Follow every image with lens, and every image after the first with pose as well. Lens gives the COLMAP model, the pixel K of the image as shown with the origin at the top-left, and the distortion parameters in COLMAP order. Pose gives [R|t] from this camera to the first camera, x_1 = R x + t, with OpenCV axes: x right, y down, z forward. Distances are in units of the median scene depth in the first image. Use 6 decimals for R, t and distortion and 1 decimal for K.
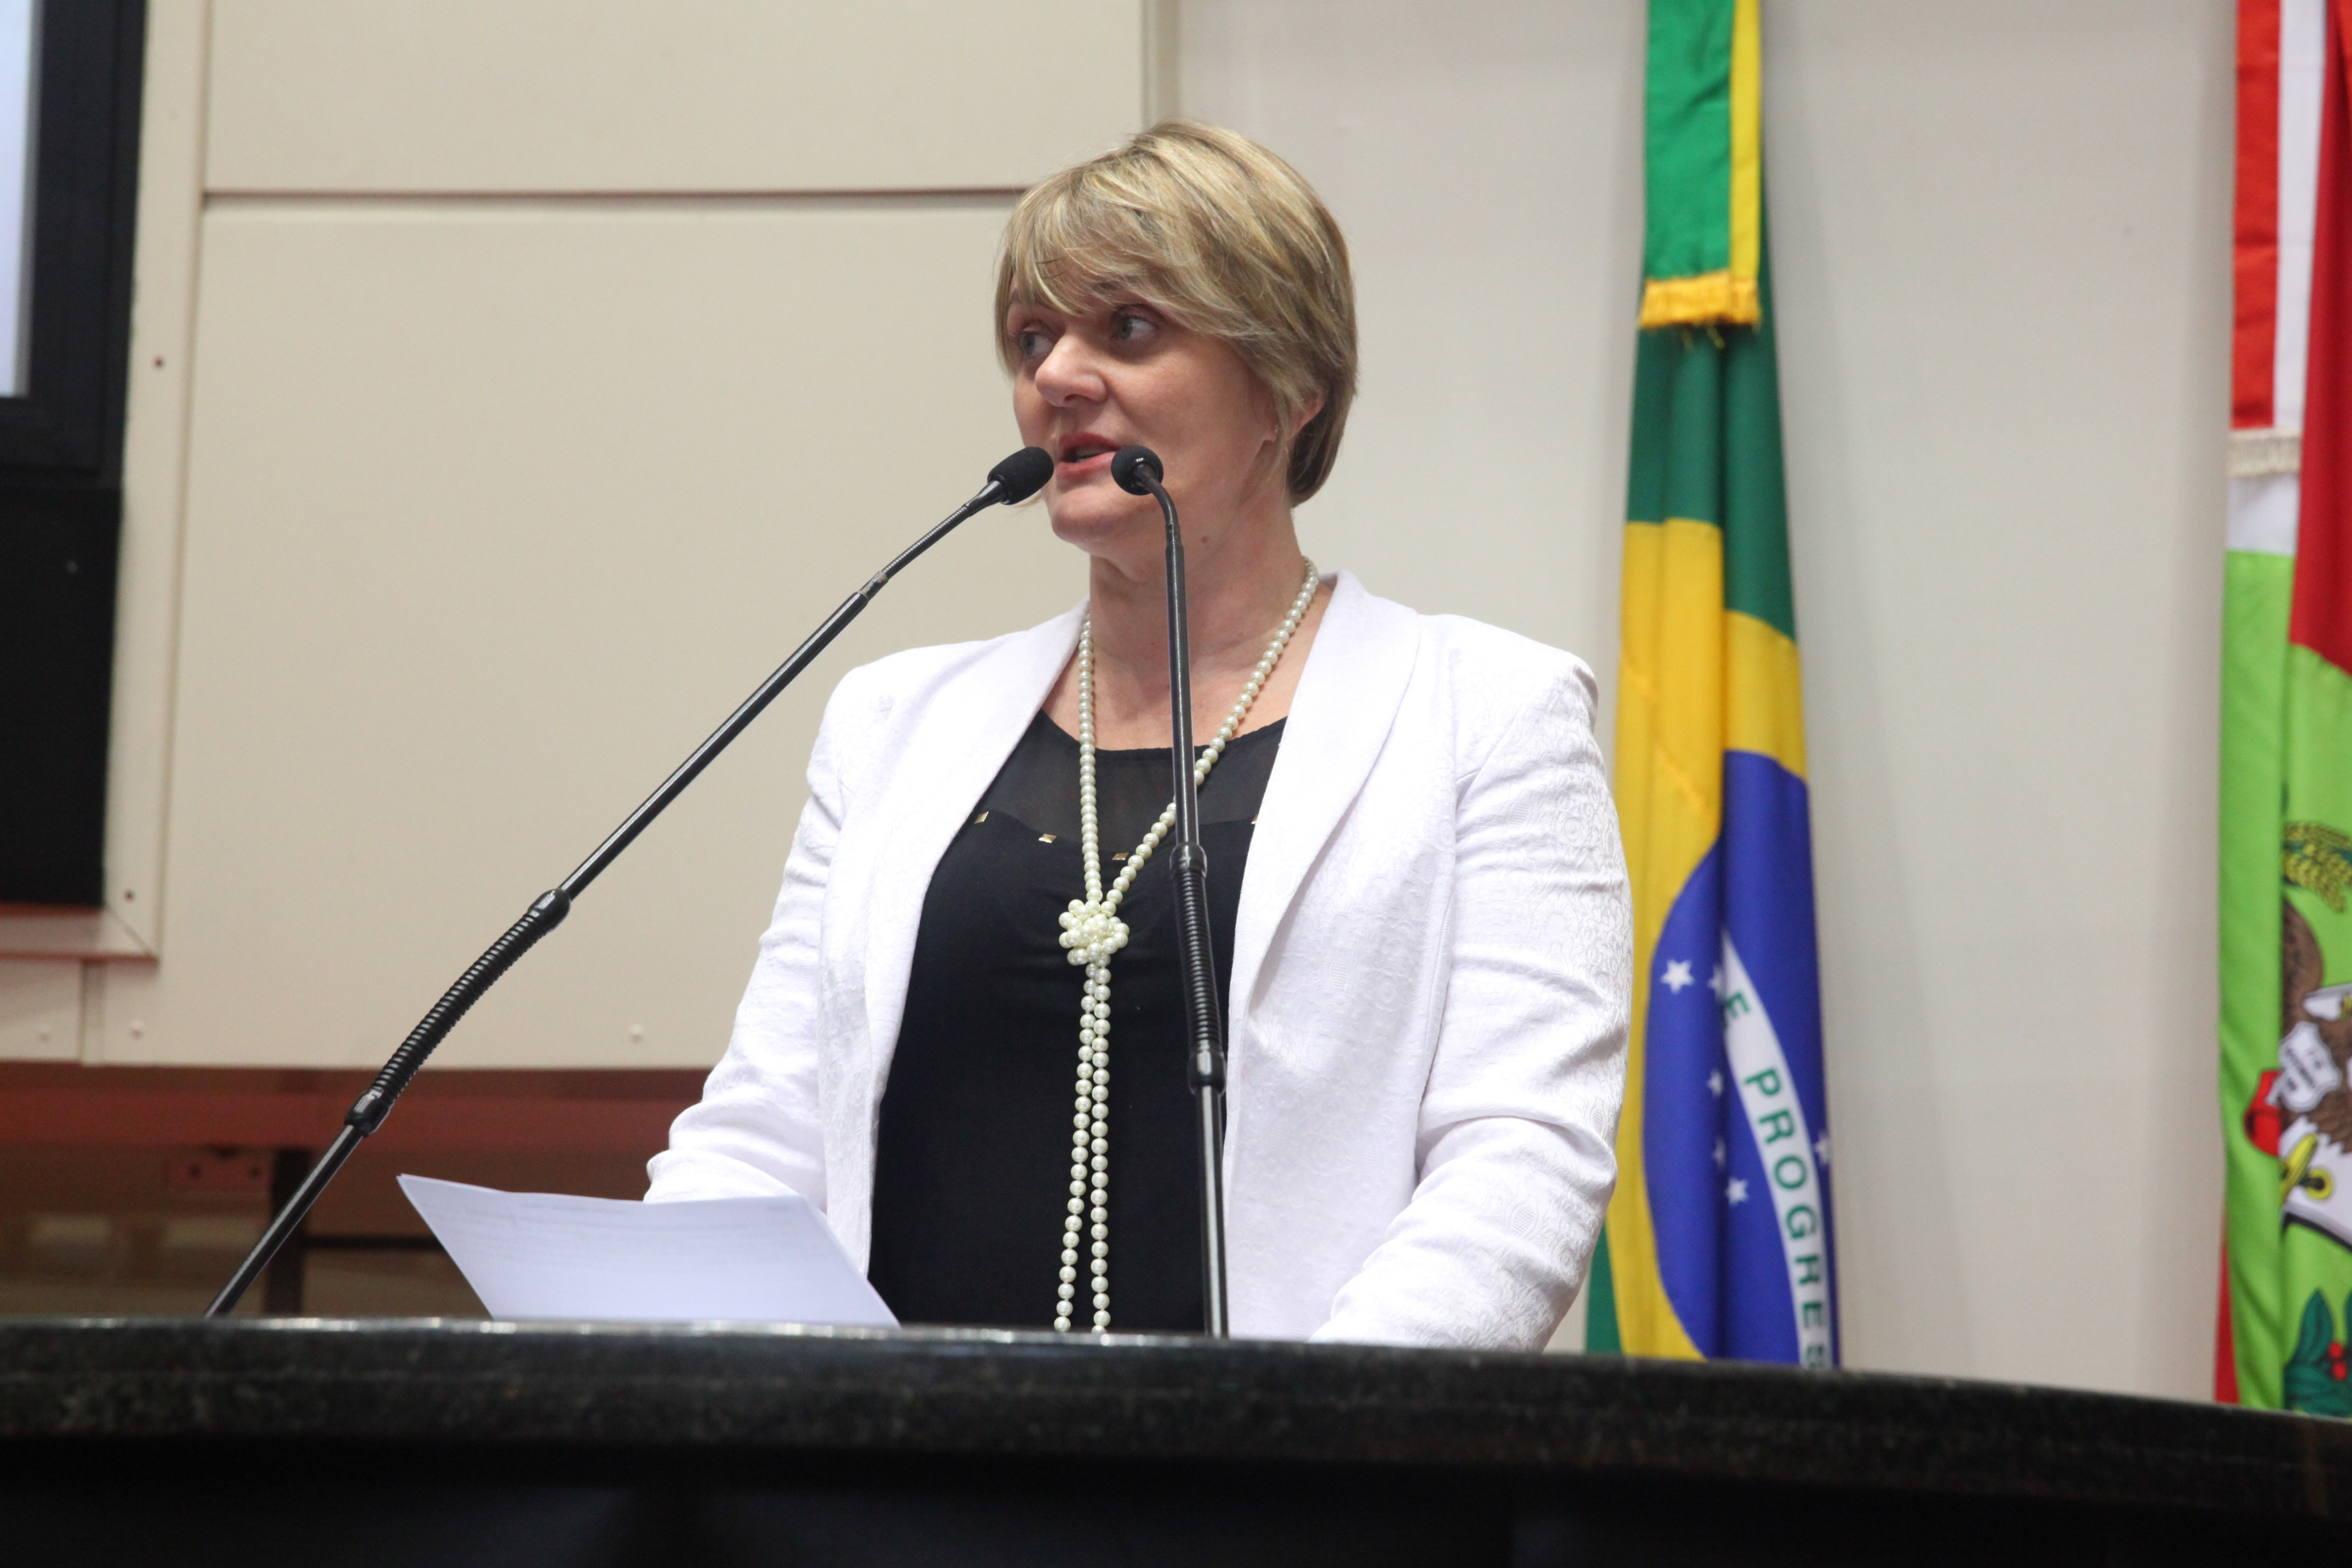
lens RADIAL K [[4349.8, 0, 1177.6], [0, 4349.8, 801.7], [0, 0, 1]] dist [0.228485, 0.000000]
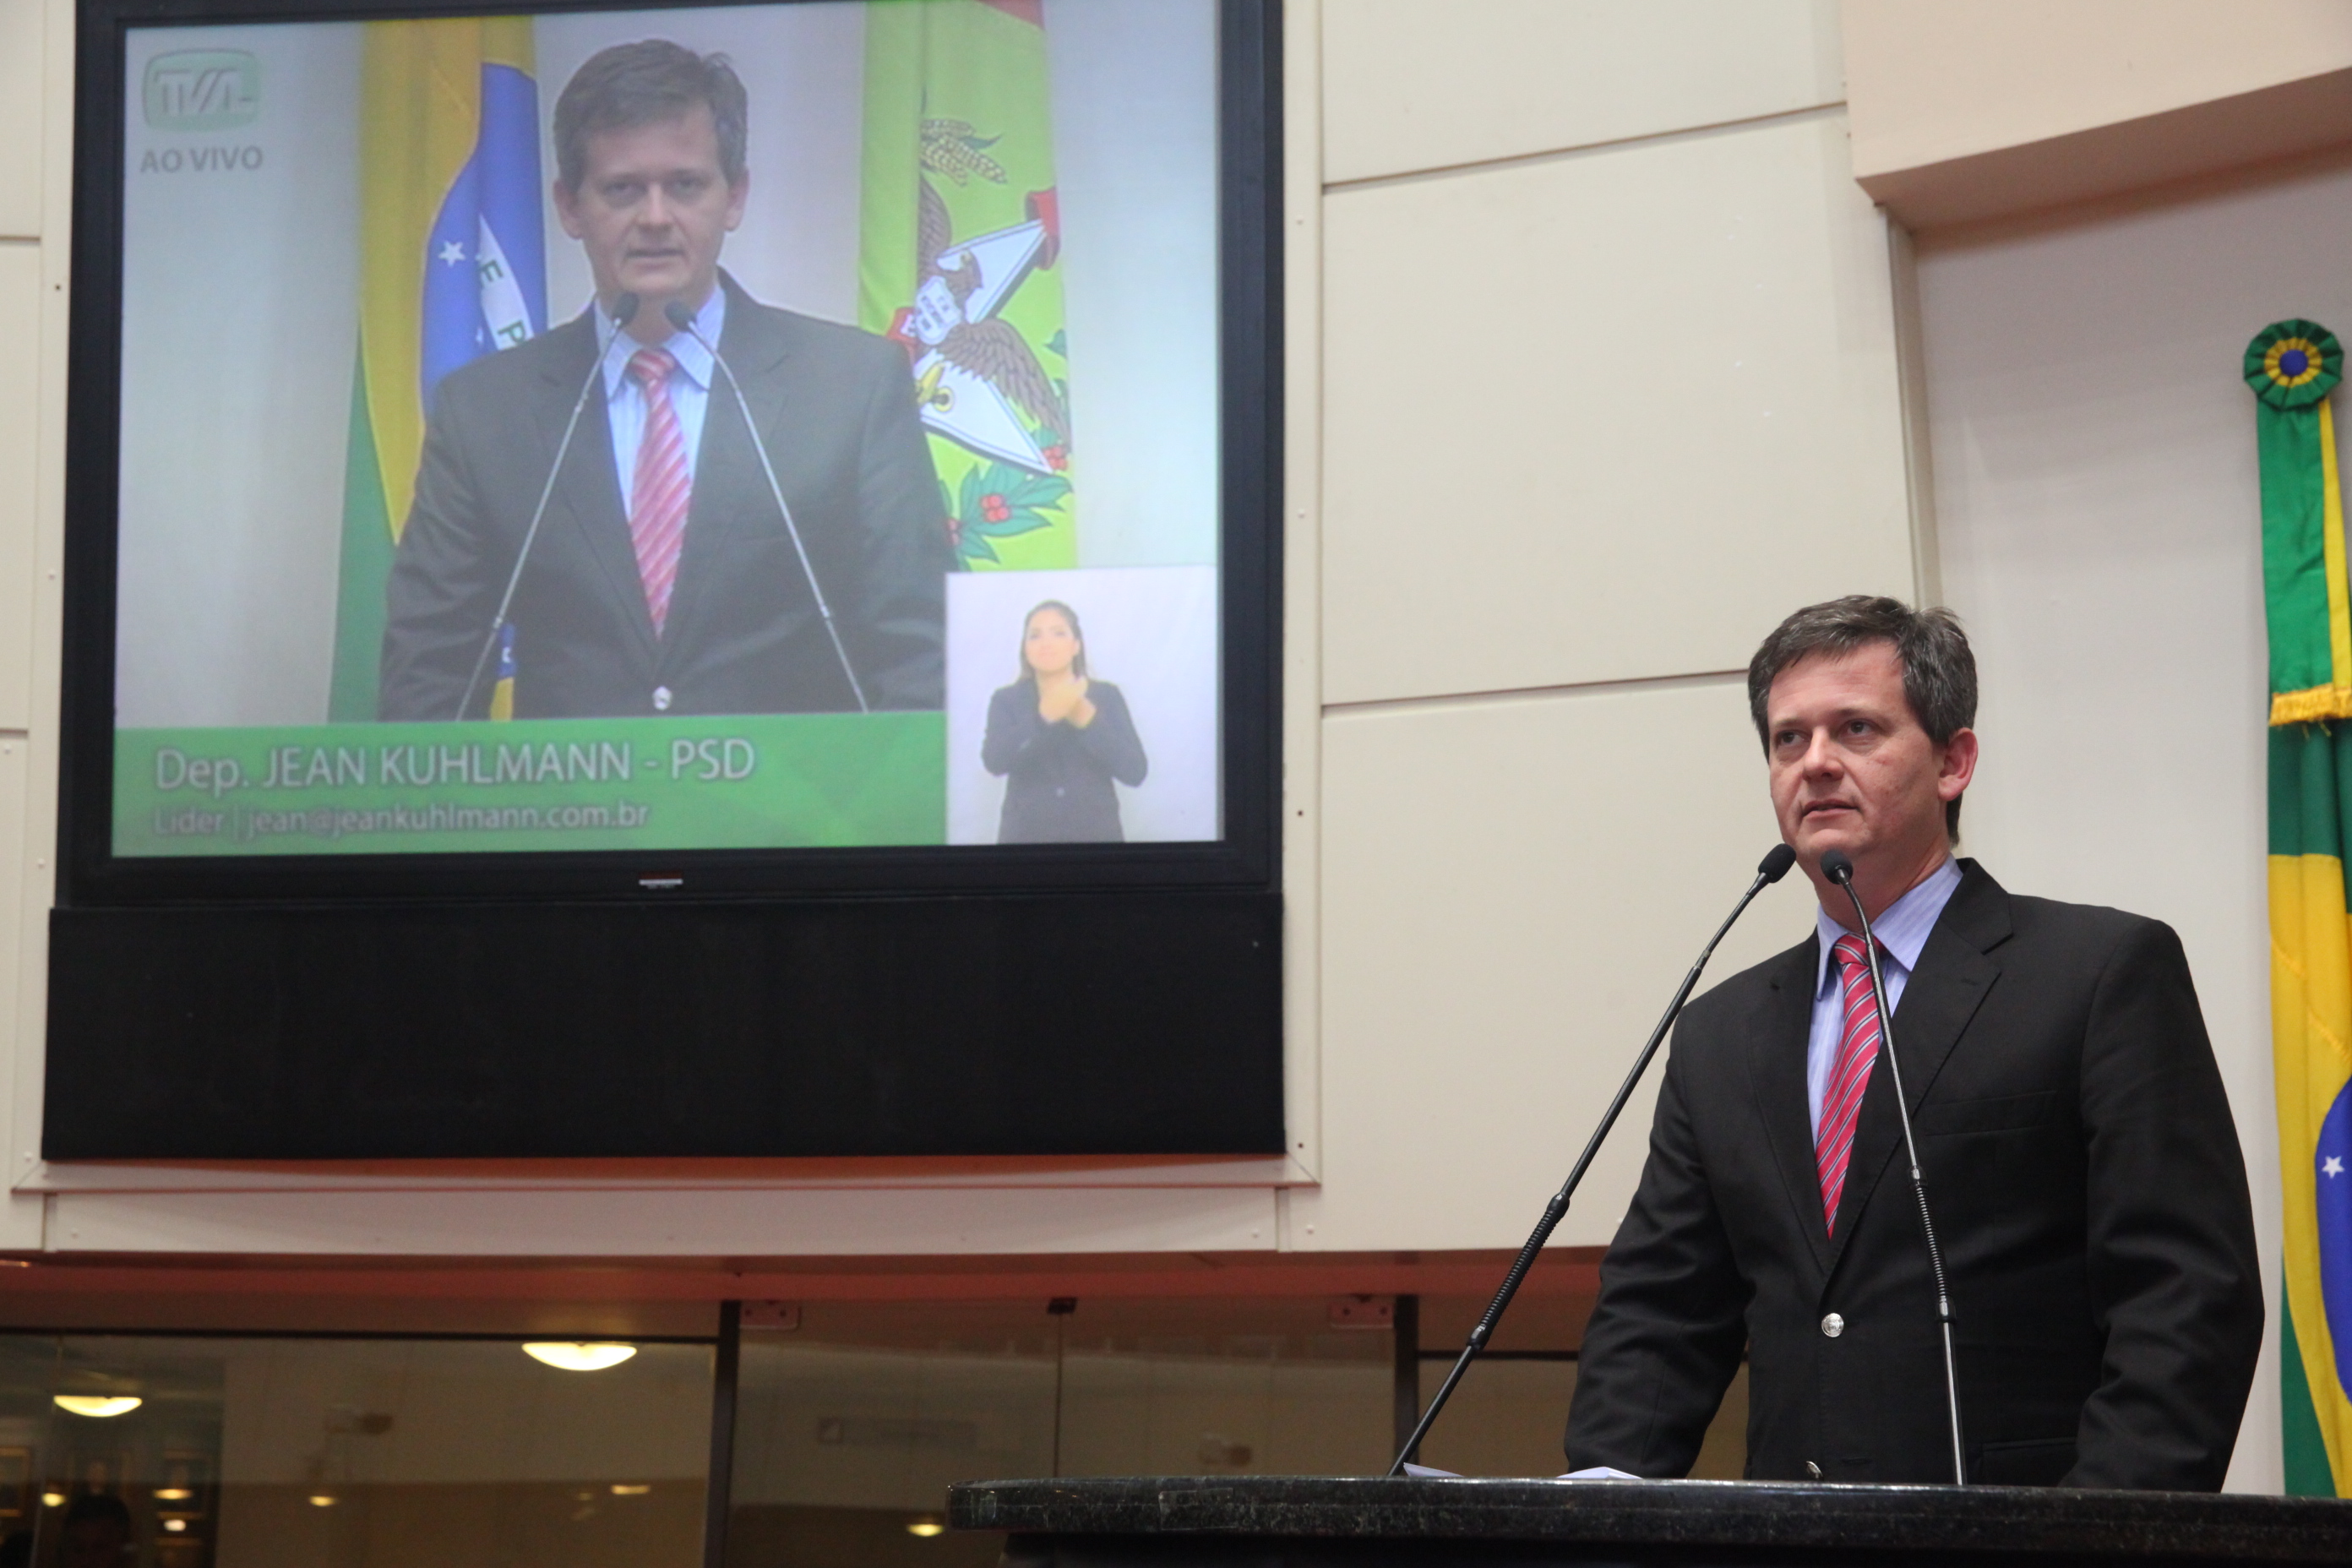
lens RADIAL K [[3246.3, 0, 1220.1], [0, 3246.3, 794.4], [0, 0, 1]] dist [0.152999, 0.000000]
pose [[0.969181, -0.070724, -0.235980, 0.022726], [0.057717, 0.996432, -0.061586, -0.037223], [0.239494, 0.046068, 0.969804, -0.168826]]
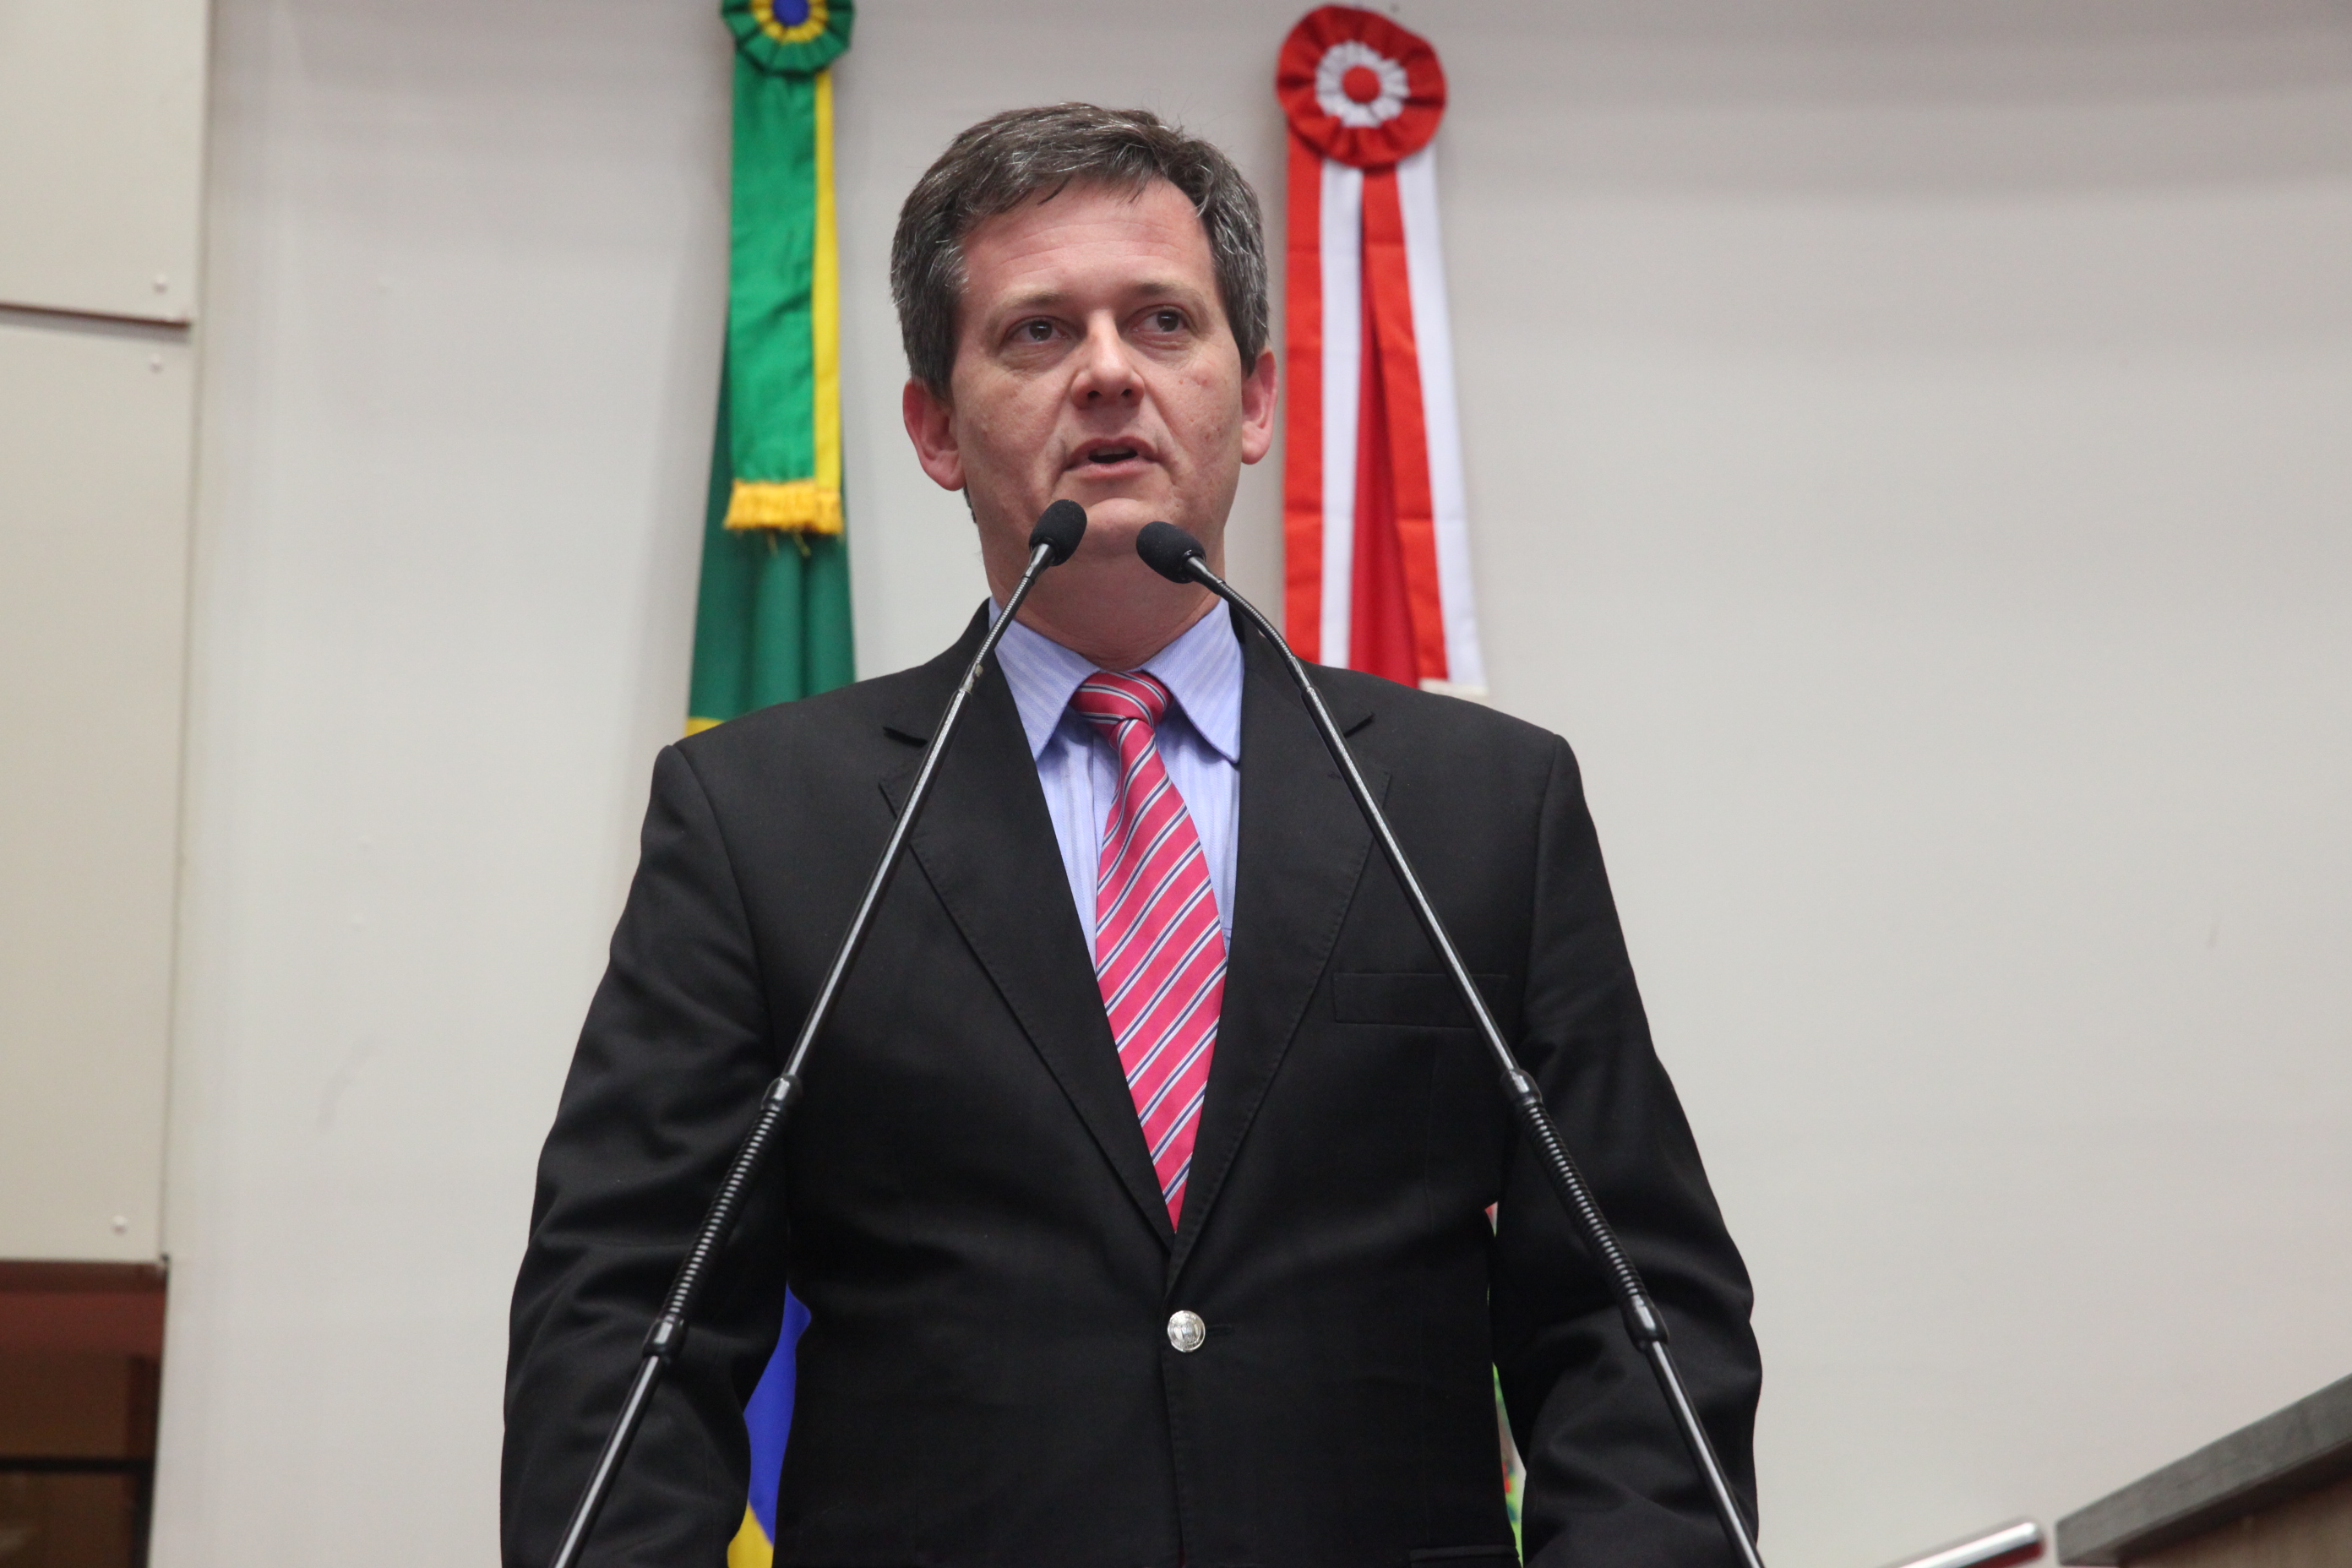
lens RADIAL K [[4349.8, 0, 1098.9], [0, 4349.8, 874.5], [0, 0, 1]] dist [0.228485, 0.000000]
pose [[0.905013, 0.059269, 0.421234, -0.237704], [-0.050832, 0.998218, -0.031241, -0.001035], [-0.422335, 0.006861, 0.906414, 0.050413]]
